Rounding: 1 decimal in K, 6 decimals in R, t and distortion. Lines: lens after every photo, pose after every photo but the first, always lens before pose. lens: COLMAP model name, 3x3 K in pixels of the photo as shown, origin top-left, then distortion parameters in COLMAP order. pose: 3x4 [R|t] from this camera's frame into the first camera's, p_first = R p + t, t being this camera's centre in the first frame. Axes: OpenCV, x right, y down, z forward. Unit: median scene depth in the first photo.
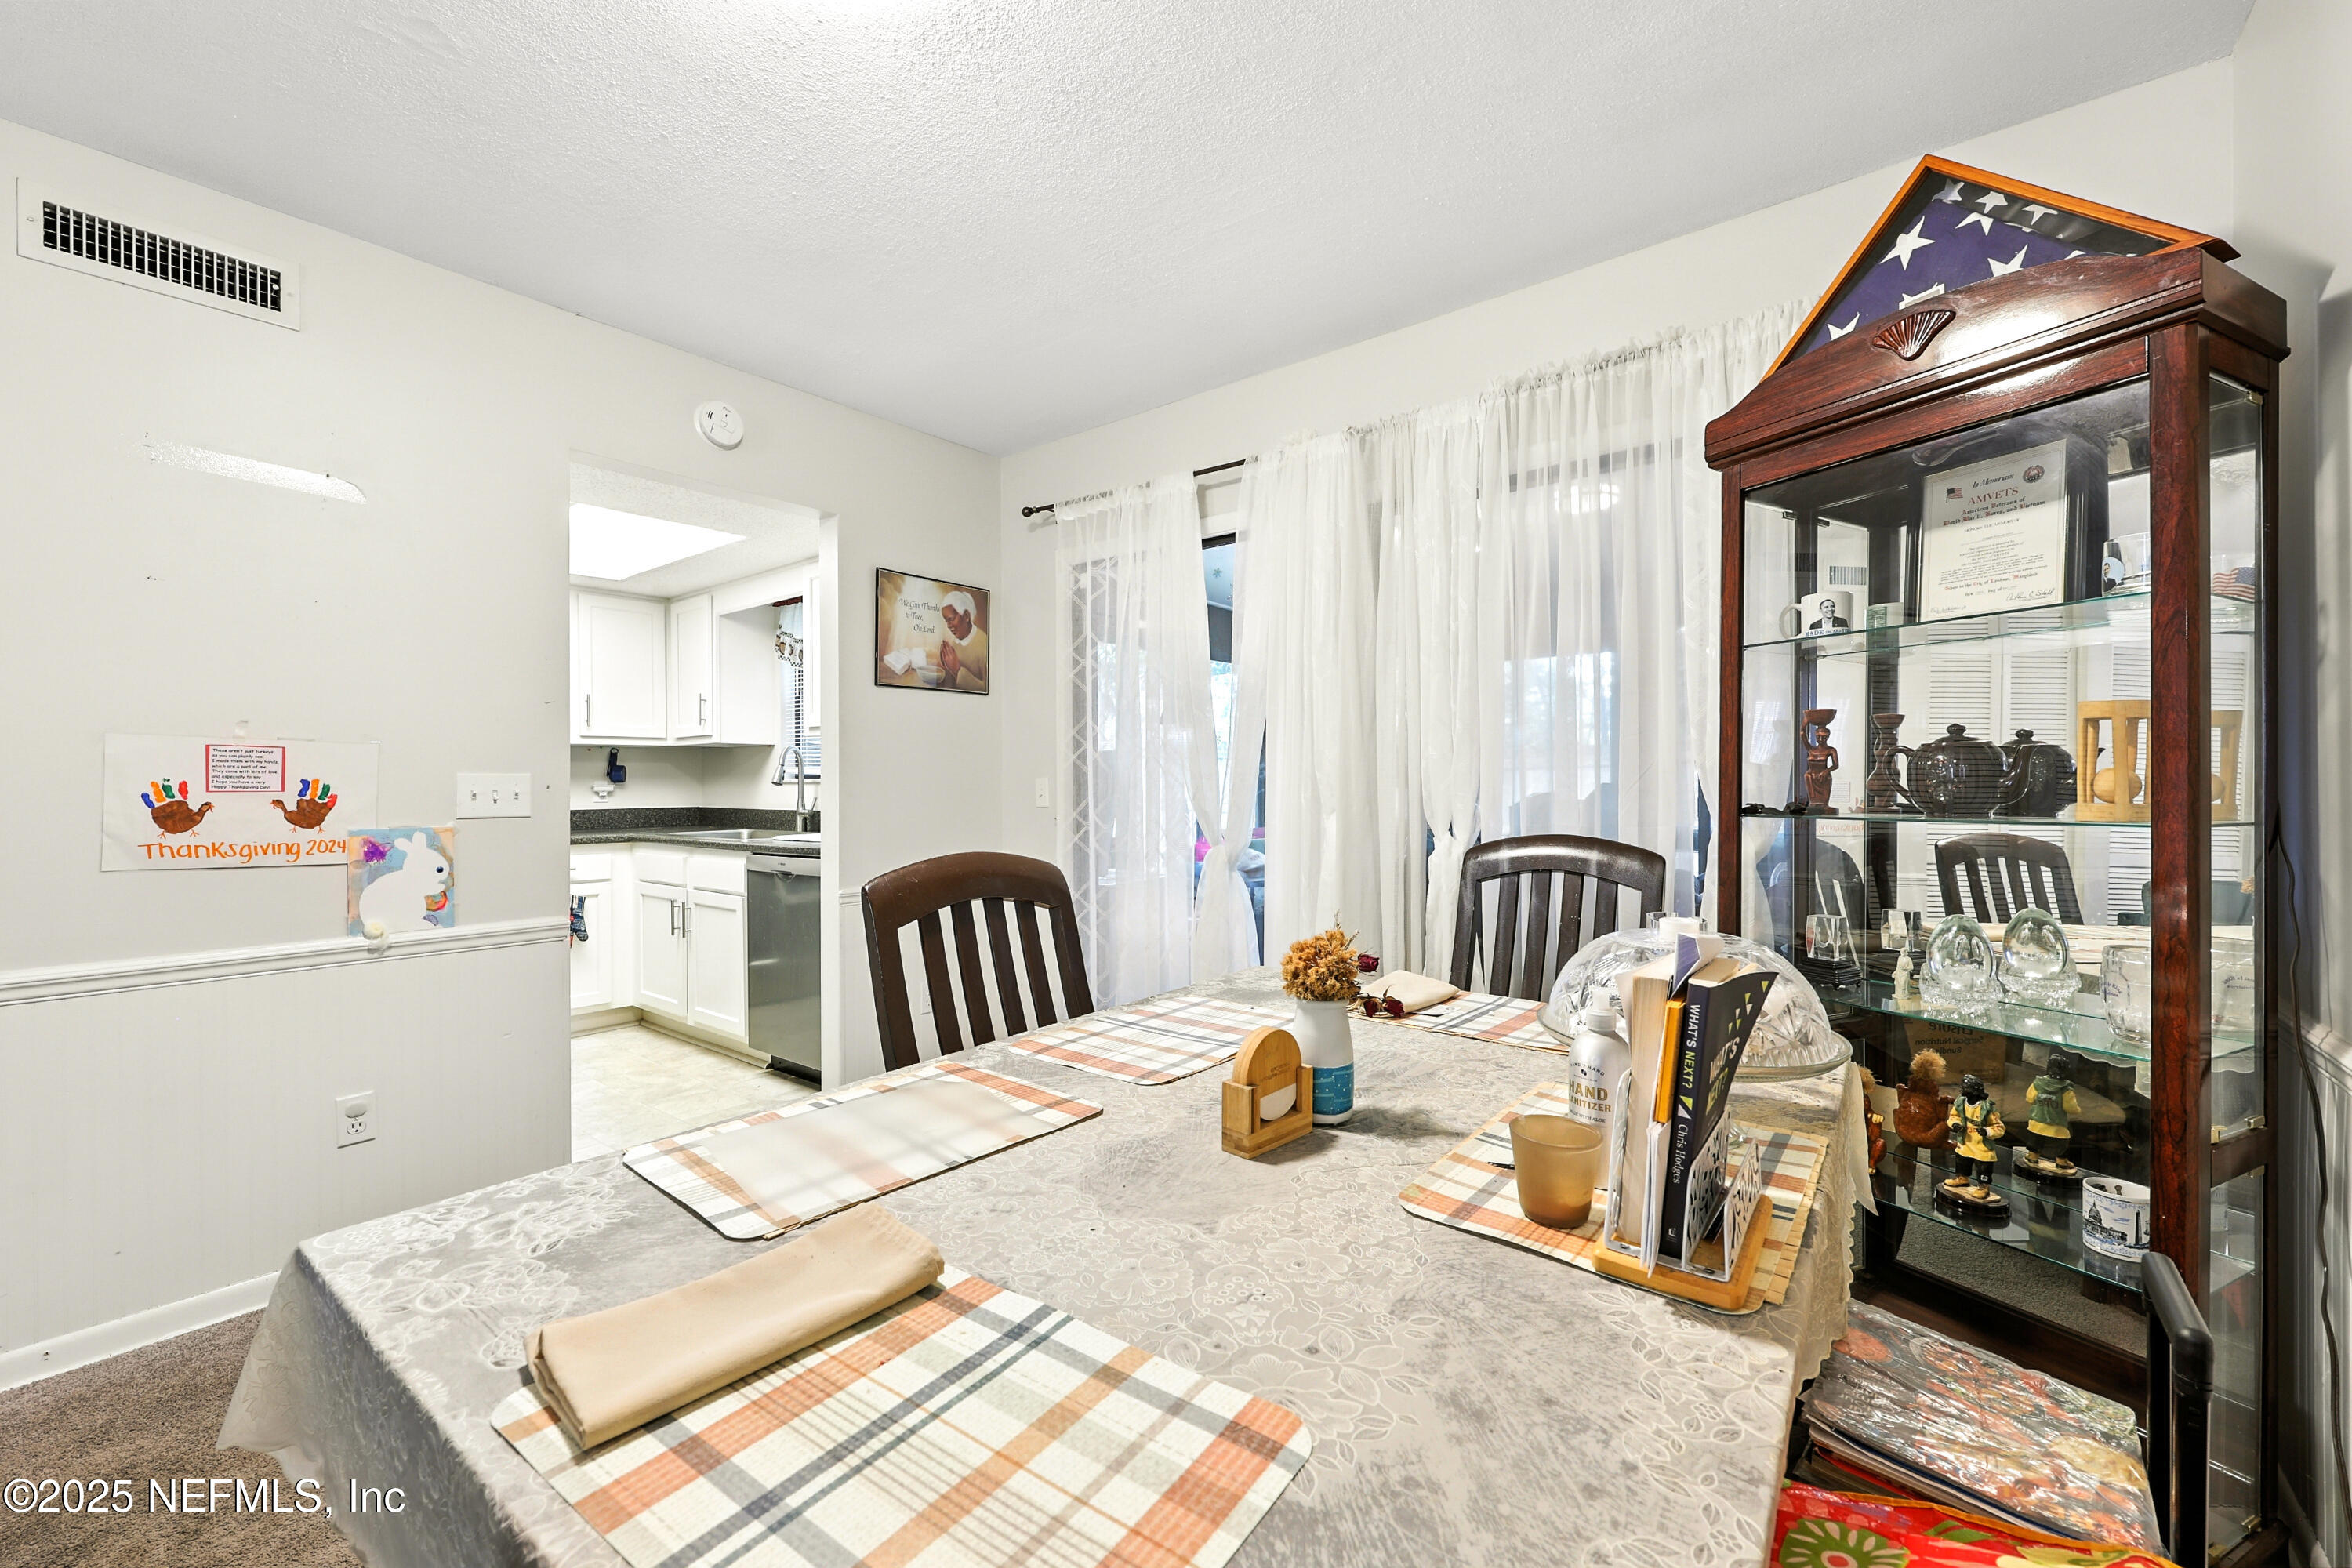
lens RADIAL K [[952.4, 0, 1169.9], [0, 952.4, 791.0], [0, 0, 1]] dist [-0.003045, -0.000522]
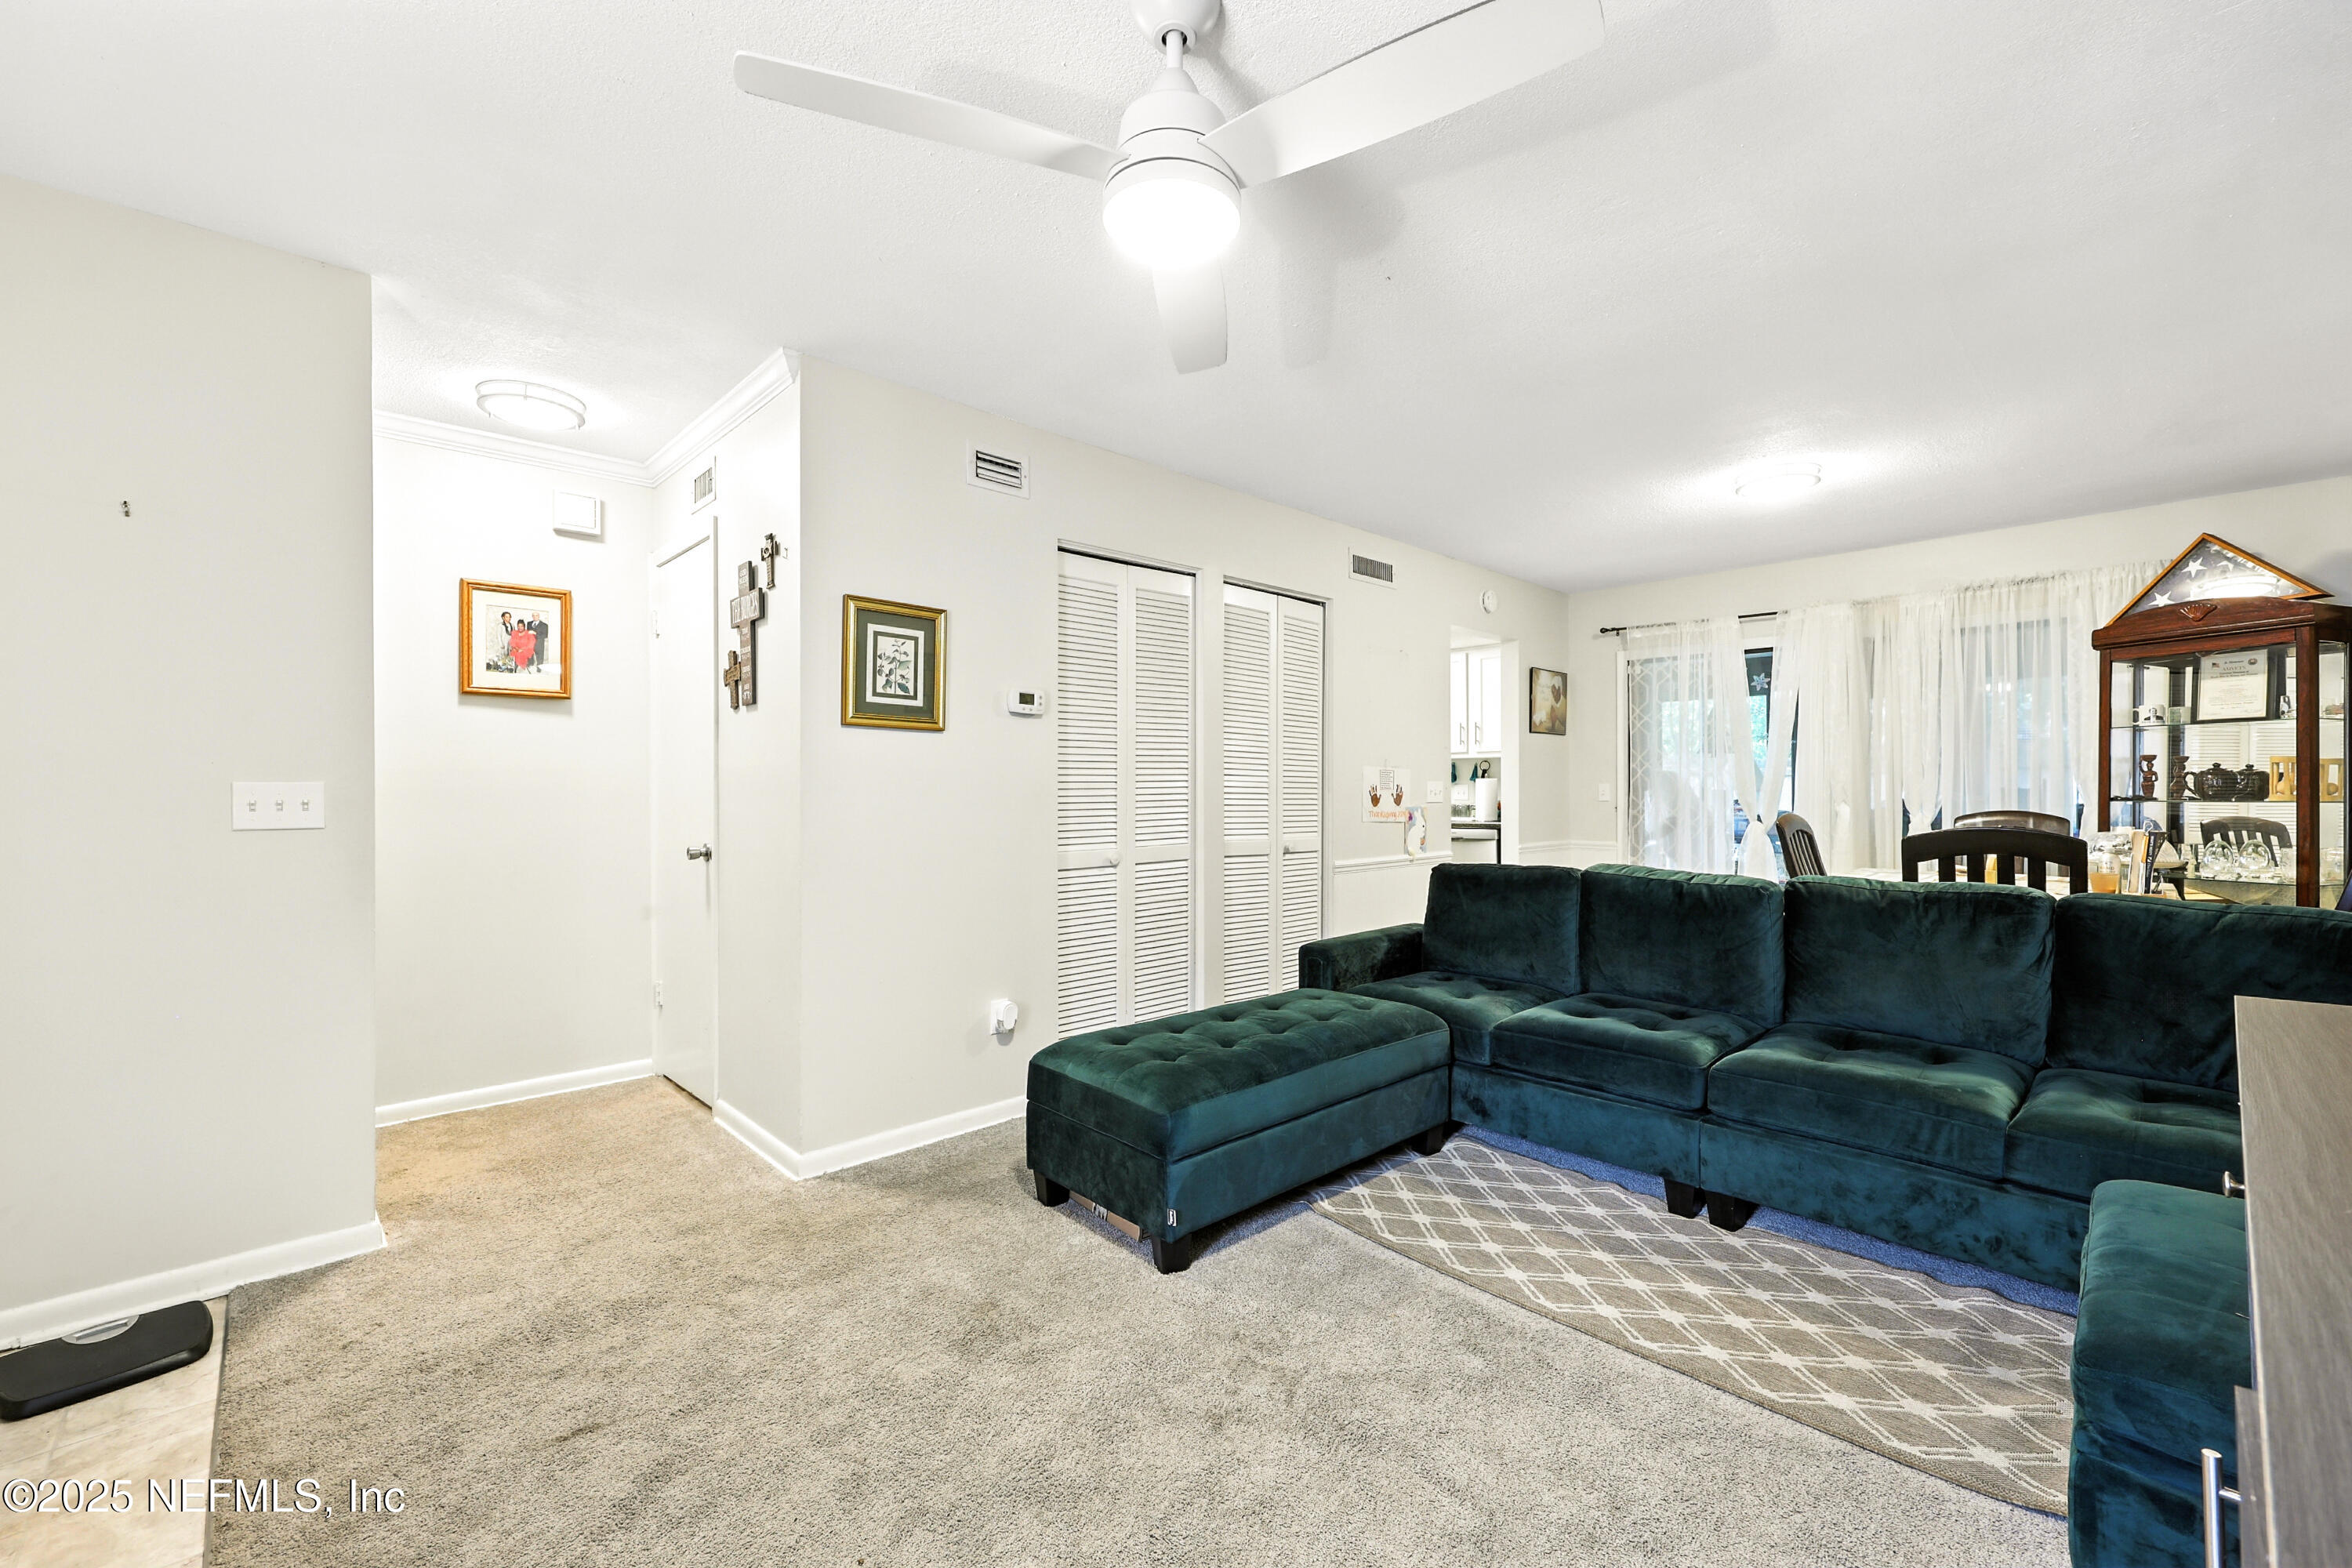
lens RADIAL K [[952.4, 0, 1169.9], [0, 952.4, 791.0], [0, 0, 1]] dist [-0.003045, -0.000522]
pose [[0.990623, 0.002037, -0.136612, -1.233000], [-0.002791, 0.999982, -0.005329, 0.018567], [0.136599, 0.005660, 0.990610, -1.459614]]
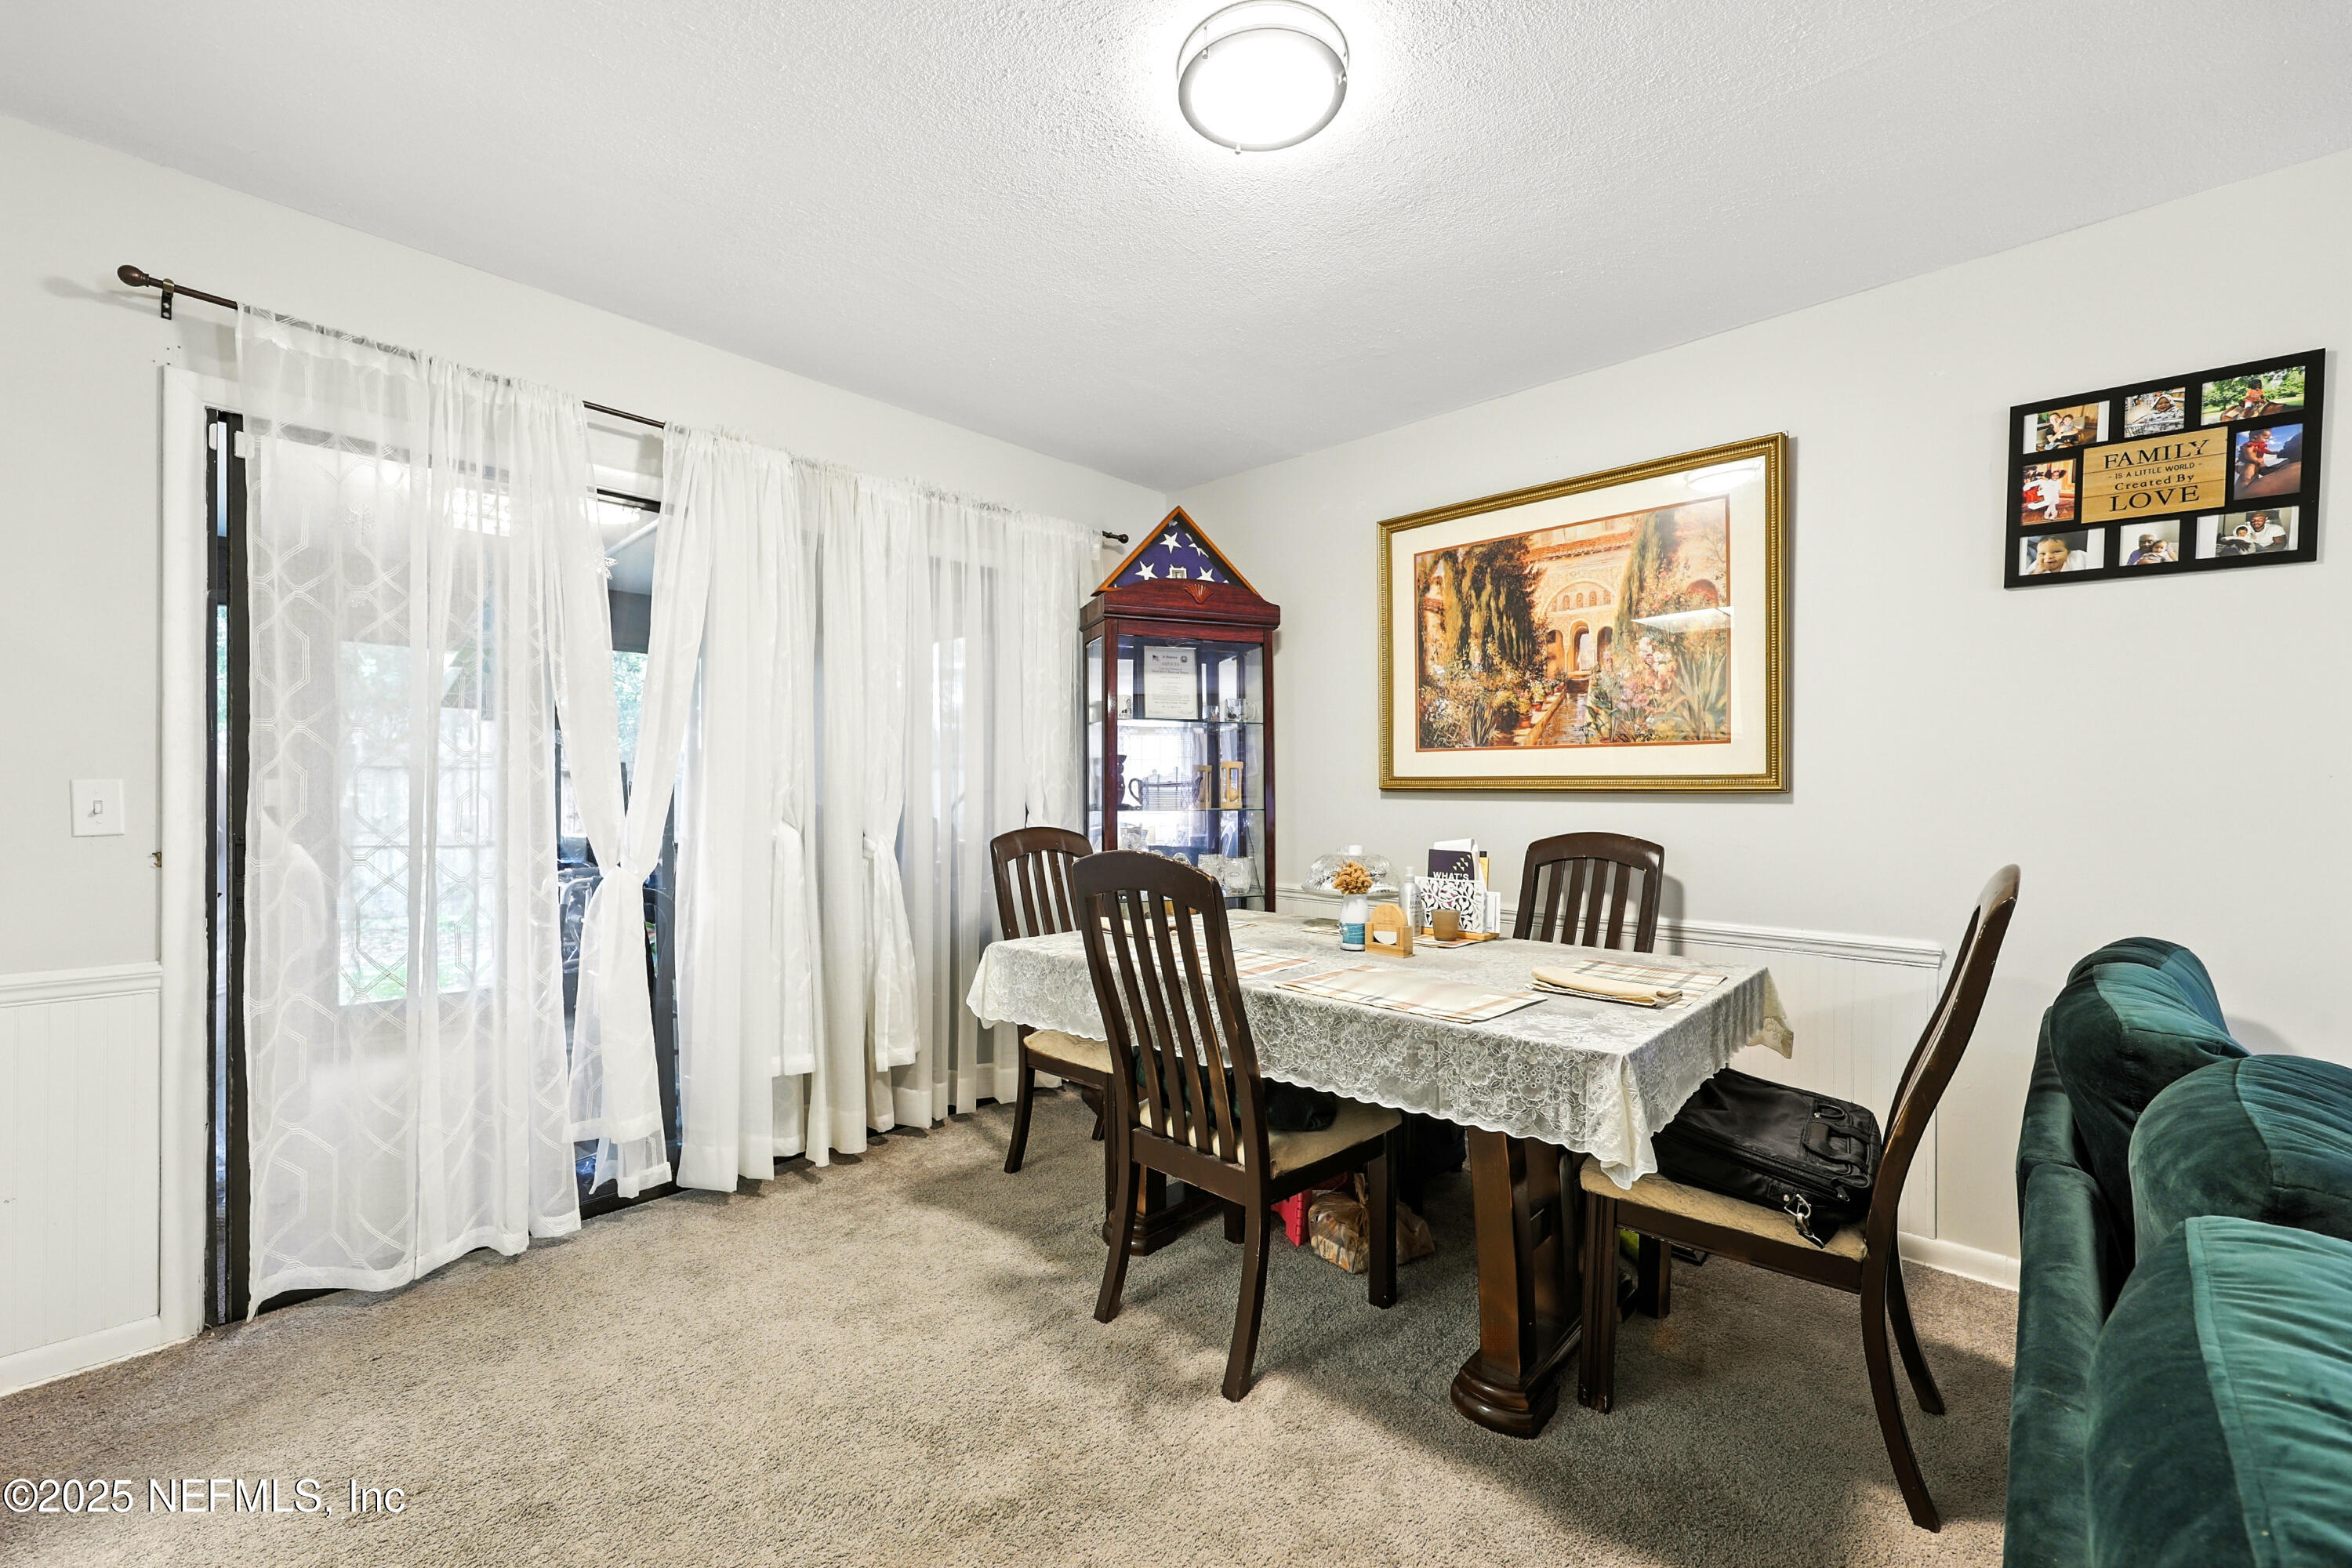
lens RADIAL K [[952.4, 0, 1169.9], [0, 952.4, 791.0], [0, 0, 1]] dist [-0.003045, -0.000522]
pose [[0.064932, -0.001311, 0.997889, -1.118232], [0.007387, 0.999972, 0.000833, -0.013380], [-0.997862, 0.007317, 0.064940, 0.712050]]
